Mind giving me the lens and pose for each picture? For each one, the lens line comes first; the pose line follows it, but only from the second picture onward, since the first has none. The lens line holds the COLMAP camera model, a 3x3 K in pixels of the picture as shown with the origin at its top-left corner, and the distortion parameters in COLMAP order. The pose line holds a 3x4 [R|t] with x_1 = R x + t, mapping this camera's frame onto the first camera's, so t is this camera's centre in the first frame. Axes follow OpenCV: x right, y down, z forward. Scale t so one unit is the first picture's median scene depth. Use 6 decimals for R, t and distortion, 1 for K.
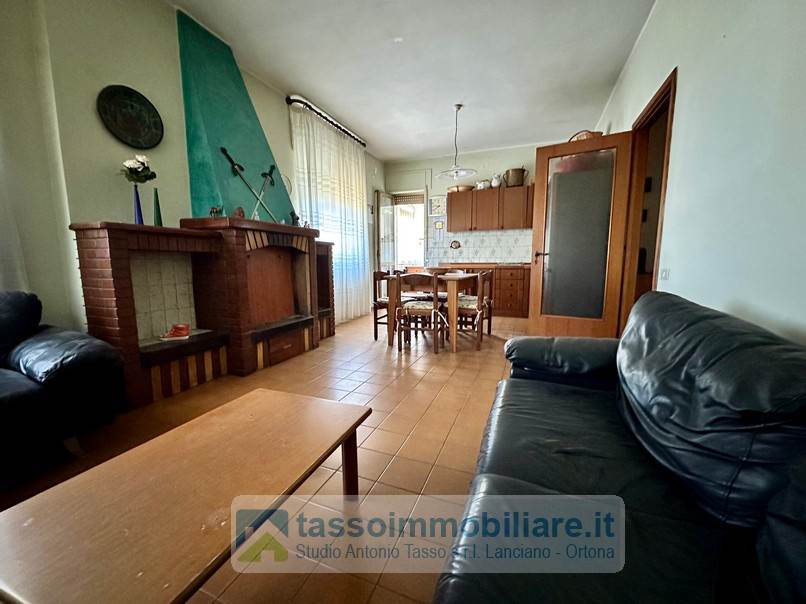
lens RADIAL K [[321.9, 0, 403.4], [0, 321.9, 297.7], [0, 0, 1]] dist [-0.001305, -0.000284]
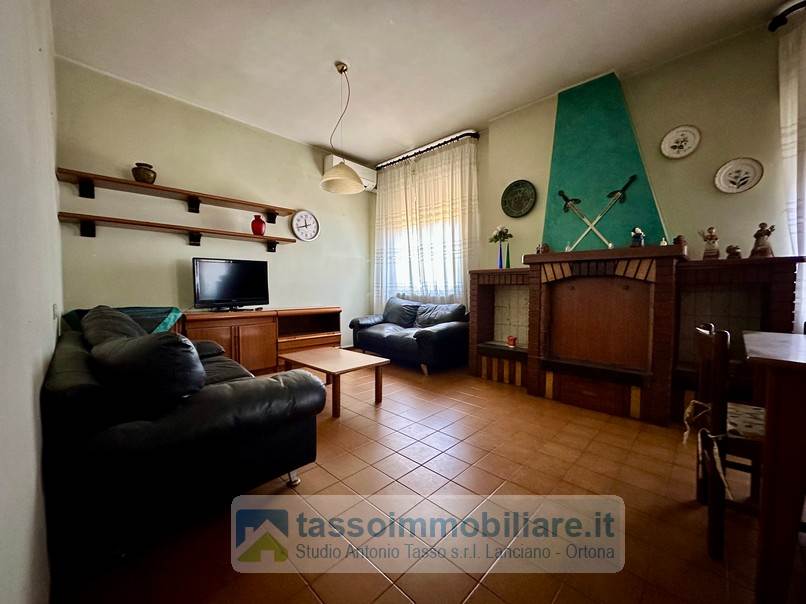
lens RADIAL K [[321.9, 0, 405.0], [0, 321.9, 301.6], [0, 0, 1]] dist [-0.001305, -0.000284]
pose [[-0.376800, 0.035813, -0.925602, 0.422564], [-0.111713, 0.990202, 0.083789, -0.073013], [0.919534, 0.134974, -0.369107, 0.592218]]
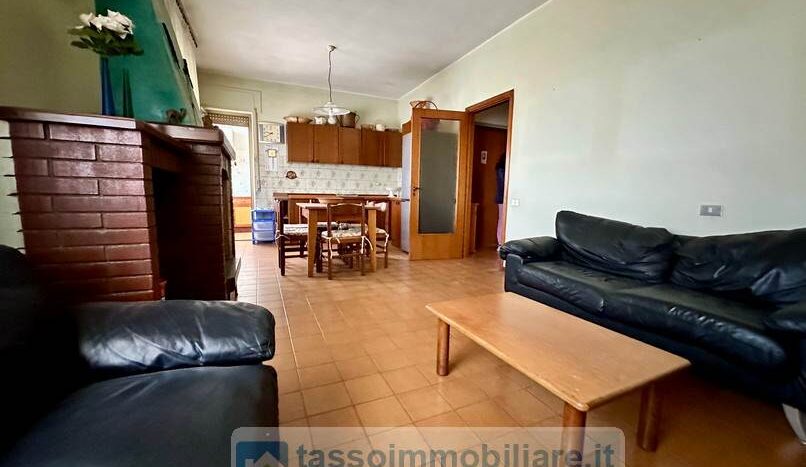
lens RADIAL K [[320.3, 0, 406.3], [0, 320.3, 230.8], [0, 0, 1]] dist [-0.001227, 0.000023]
pose [[0.689004, -0.067635, 0.721595, -0.442751], [0.062686, 0.997466, 0.033637, -0.006444], [-0.722042, 0.022058, 0.691498, 0.092847]]
